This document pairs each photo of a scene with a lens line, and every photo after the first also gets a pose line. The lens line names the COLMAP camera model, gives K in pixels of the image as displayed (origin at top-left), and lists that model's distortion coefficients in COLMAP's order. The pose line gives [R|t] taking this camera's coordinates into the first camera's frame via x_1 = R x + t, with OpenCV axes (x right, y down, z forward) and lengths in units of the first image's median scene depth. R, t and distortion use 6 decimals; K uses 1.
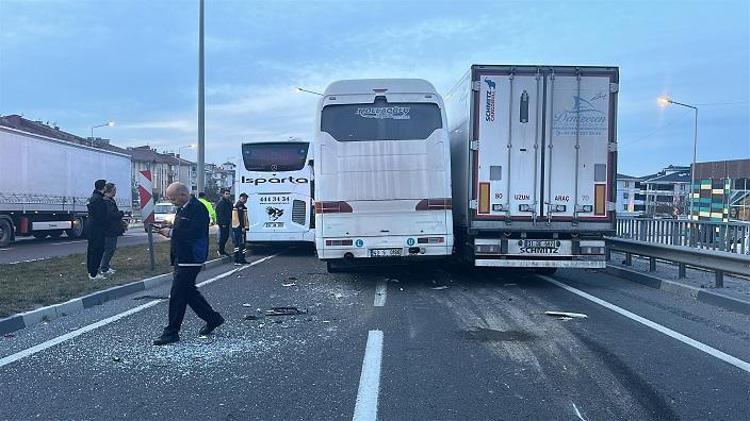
lens RADIAL K [[634.4, 0, 375.0], [0, 634.4, 210.5], [0, 0, 1]] dist [0.006240, -0.000556]
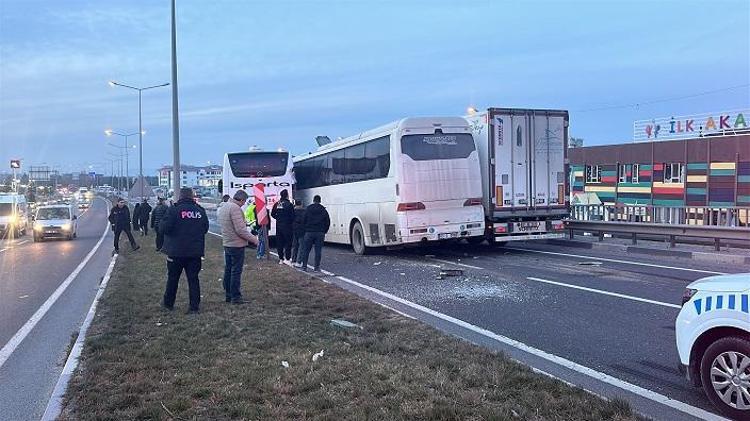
lens RADIAL K [[634.4, 0, 375.0], [0, 634.4, 210.5], [0, 0, 1]] dist [0.006240, -0.000556]
pose [[0.925002, -0.044080, 0.377396, -0.673565], [0.037929, 0.998999, 0.023719, -0.032701], [-0.378064, -0.007626, 0.925748, -0.288342]]
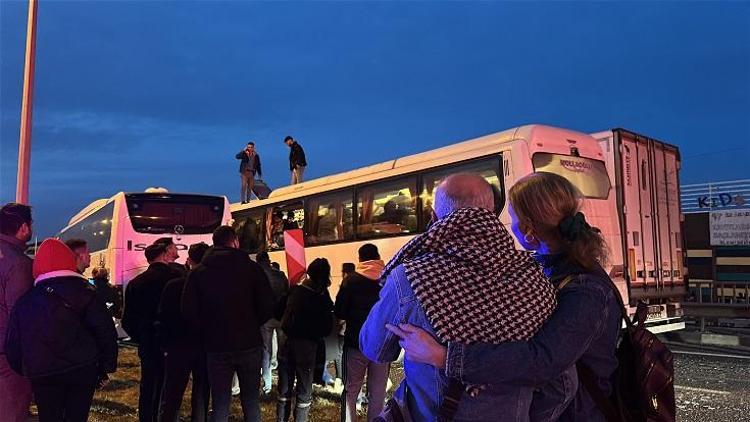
lens RADIAL K [[602.2, 0, 375.0], [0, 602.2, 211.0], [0, 0, 1]] dist [0.008654, 0.001385]
pose [[0.752481, 0.047081, 0.656929, -0.723439], [0.029611, 0.994015, -0.105158, -0.016246], [-0.657948, 0.098581, 0.746583, 0.566365]]
